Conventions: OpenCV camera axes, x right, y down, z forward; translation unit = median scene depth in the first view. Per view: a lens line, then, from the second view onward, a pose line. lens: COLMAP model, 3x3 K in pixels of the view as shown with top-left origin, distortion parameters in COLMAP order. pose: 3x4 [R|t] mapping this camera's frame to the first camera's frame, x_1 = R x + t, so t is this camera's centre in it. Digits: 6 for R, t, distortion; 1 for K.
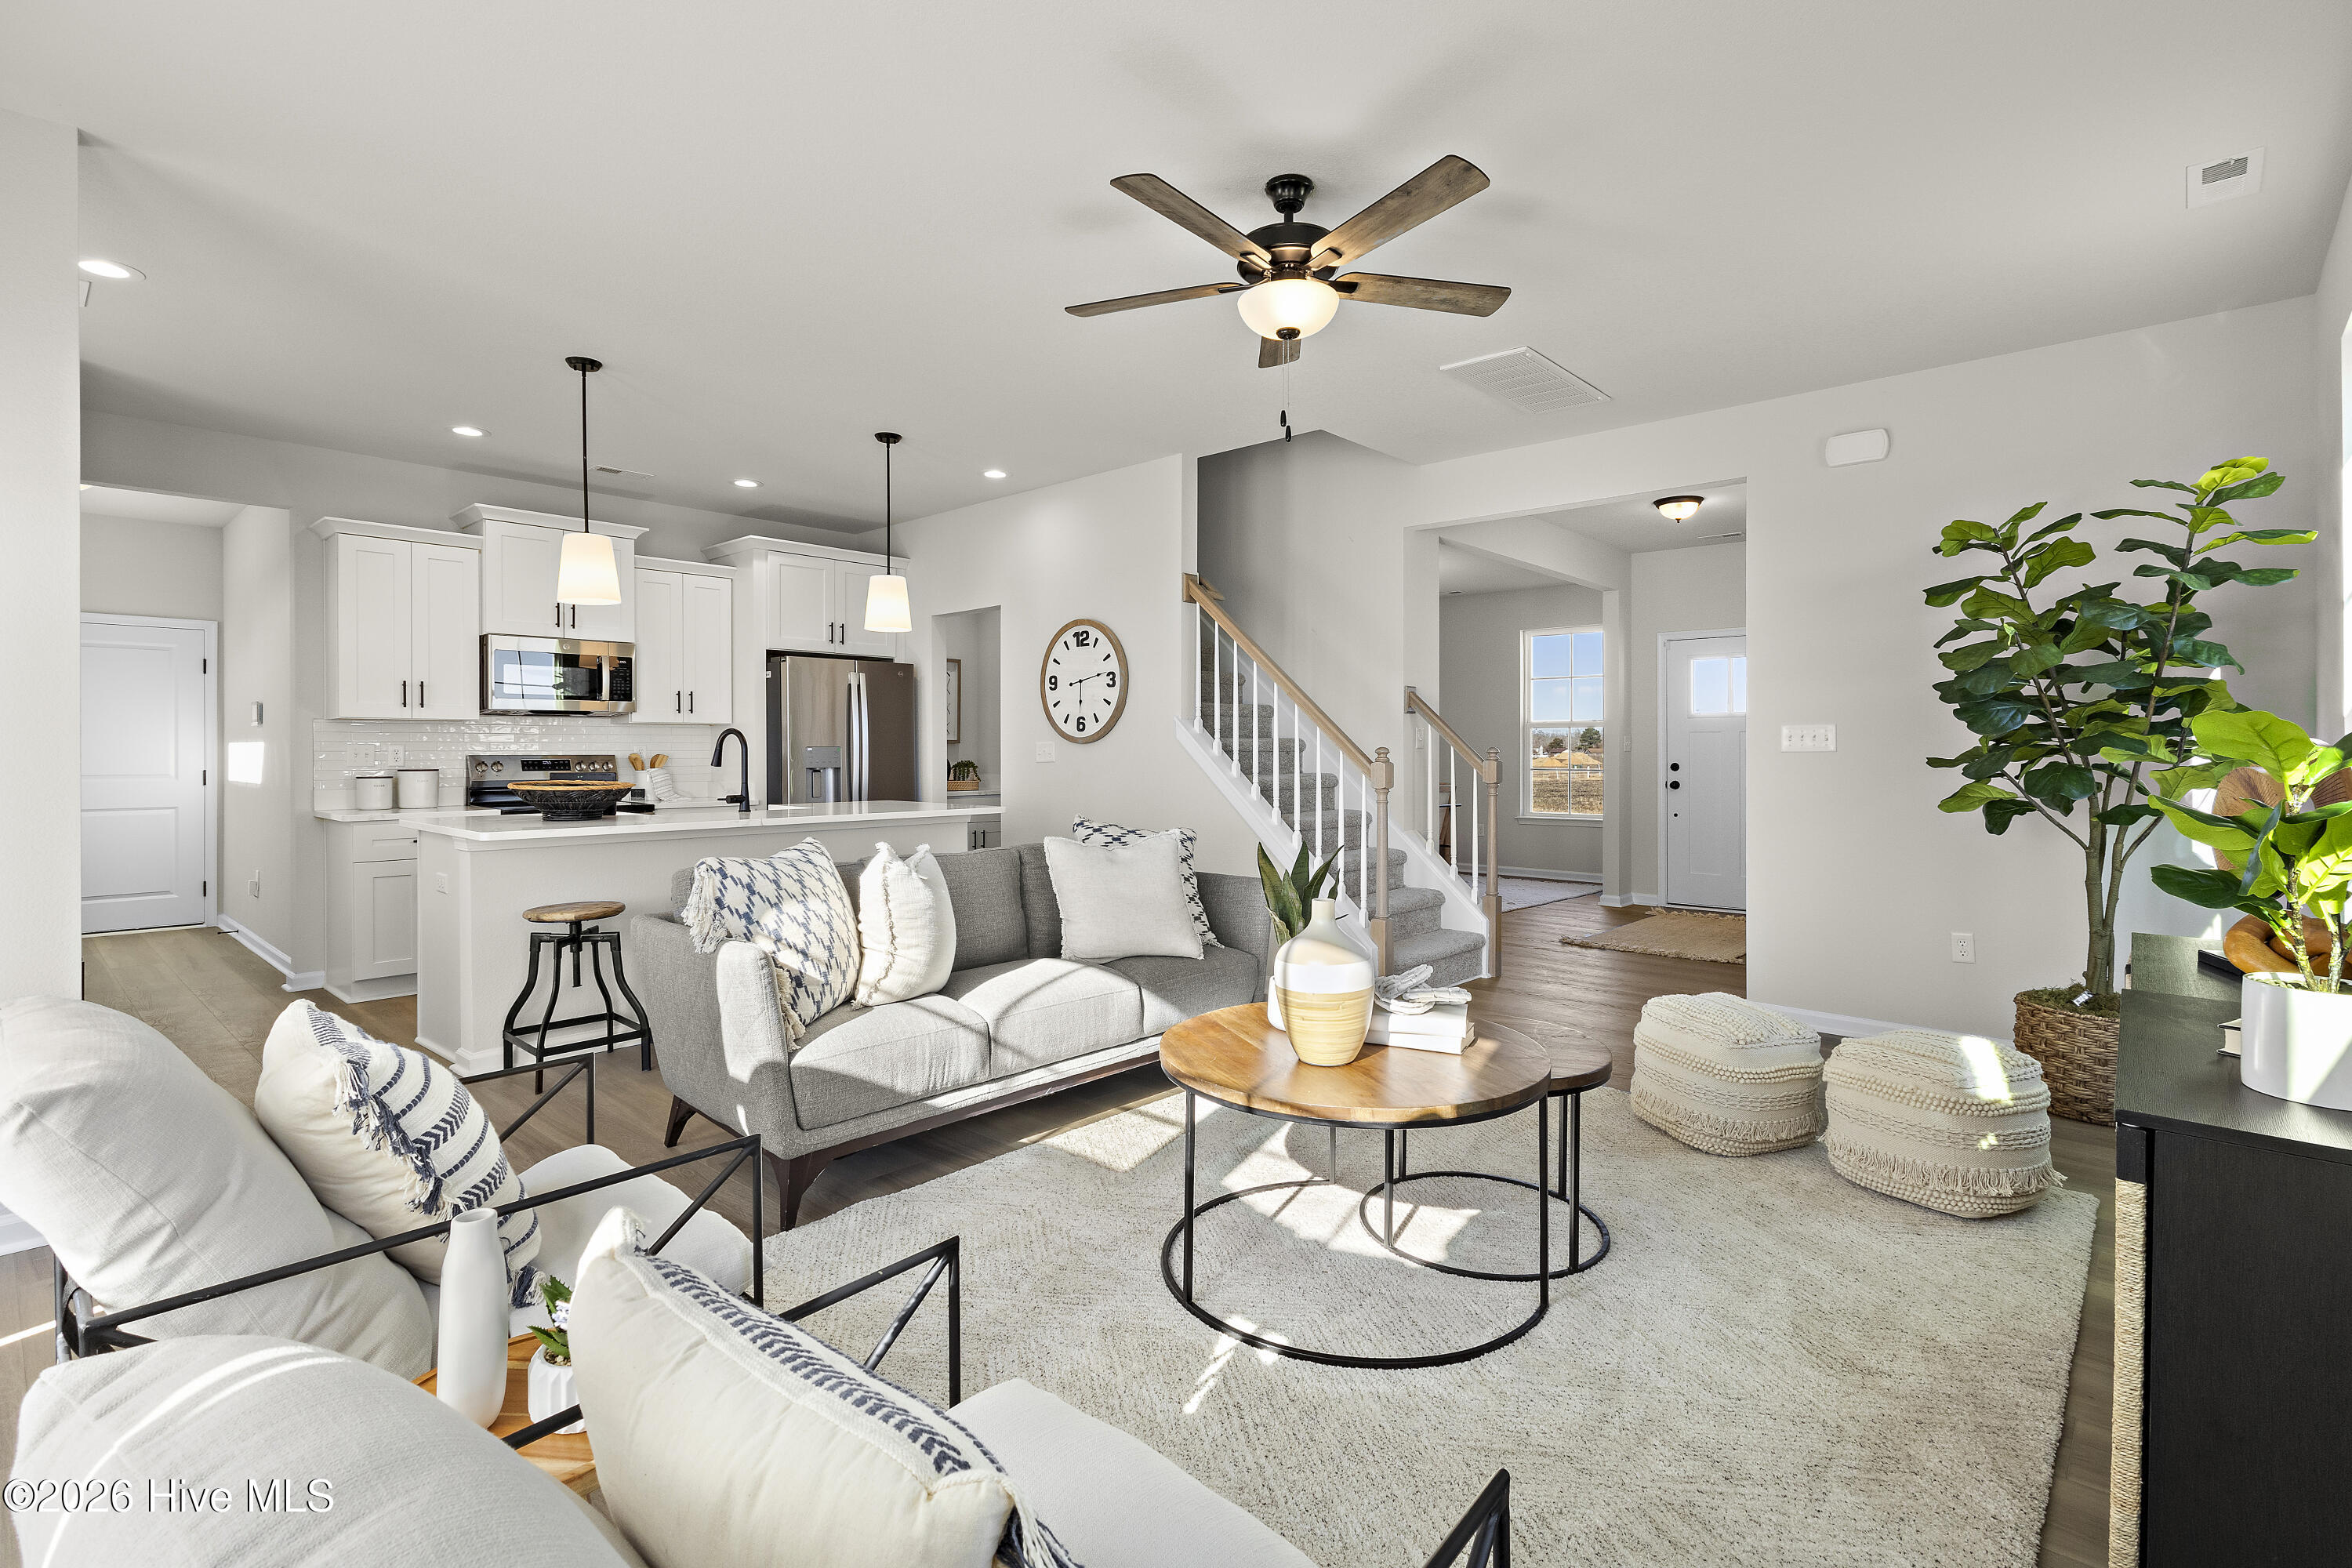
lens RADIAL K [[1090.3, 0, 1189.9], [0, 1090.3, 745.9], [0, 0, 1]] dist [0.000581, 0.002208]
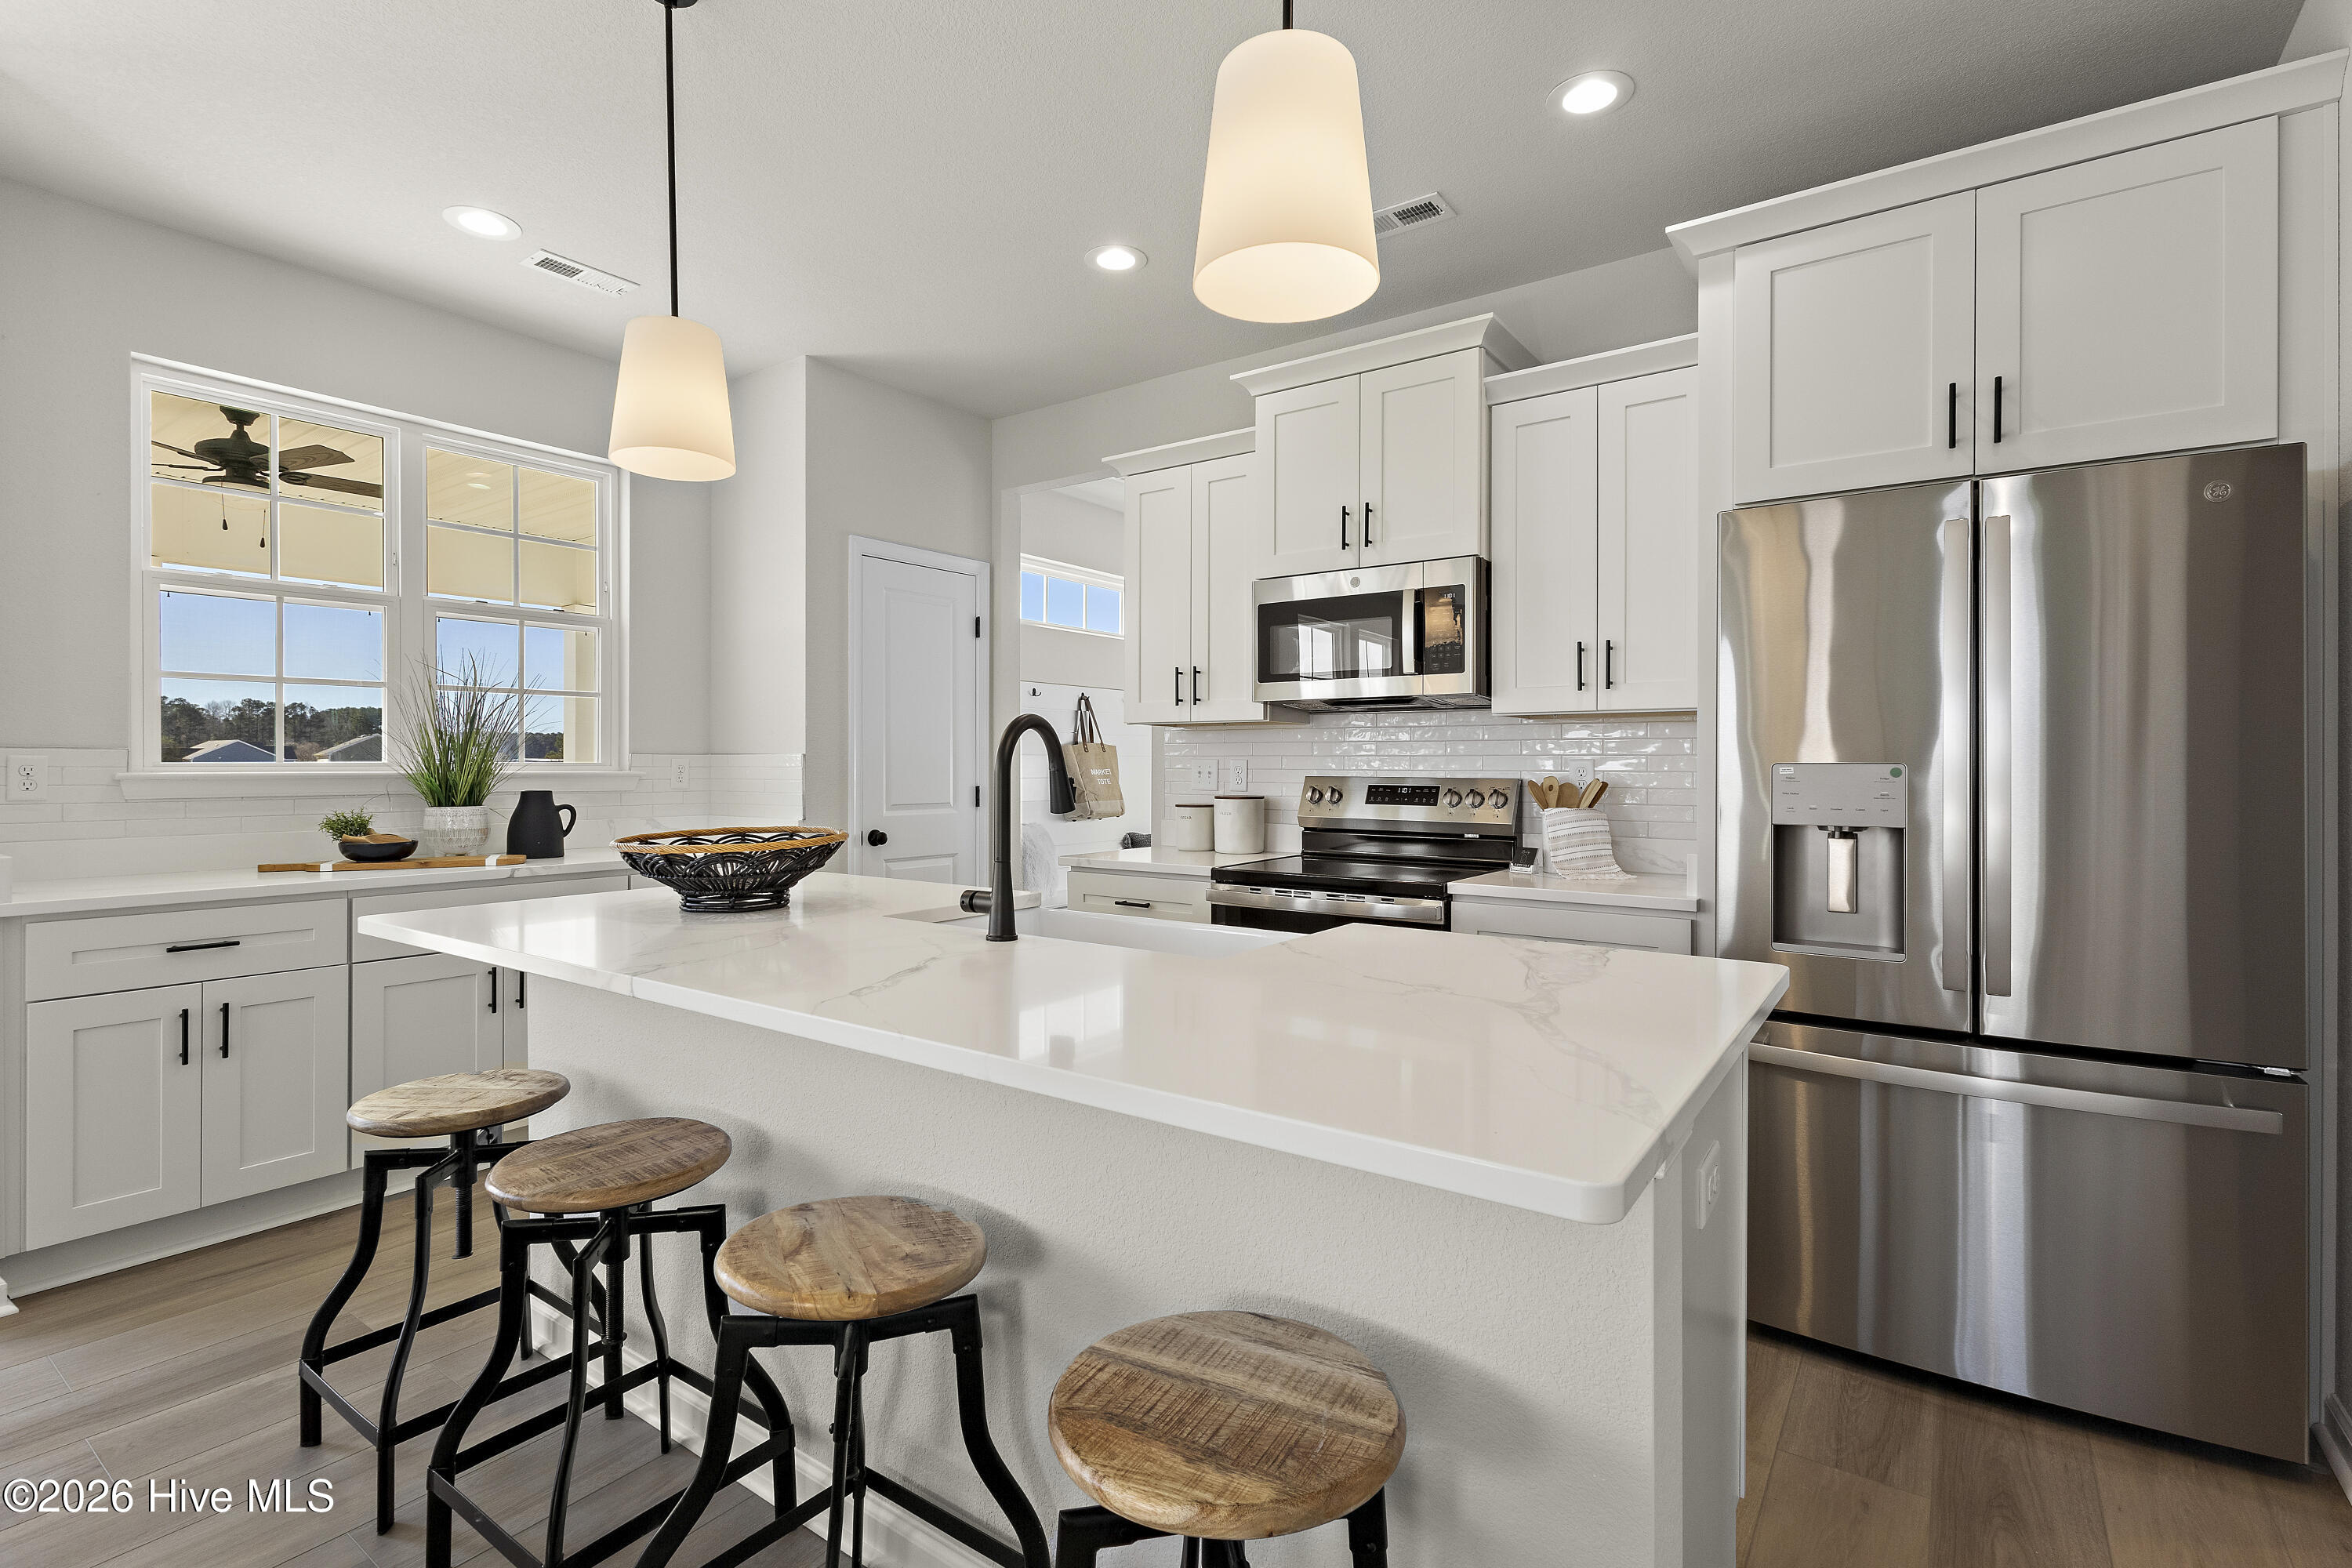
lens RADIAL K [[1090.3, 0, 1173.3], [0, 1090.3, 775.3], [0, 0, 1]] dist [0.000581, 0.002208]
pose [[0.104633, 0.011299, -0.994447, -0.028985], [-0.001416, 0.999936, 0.011212, 0.000790], [0.994510, 0.000235, 0.104642, 0.827590]]
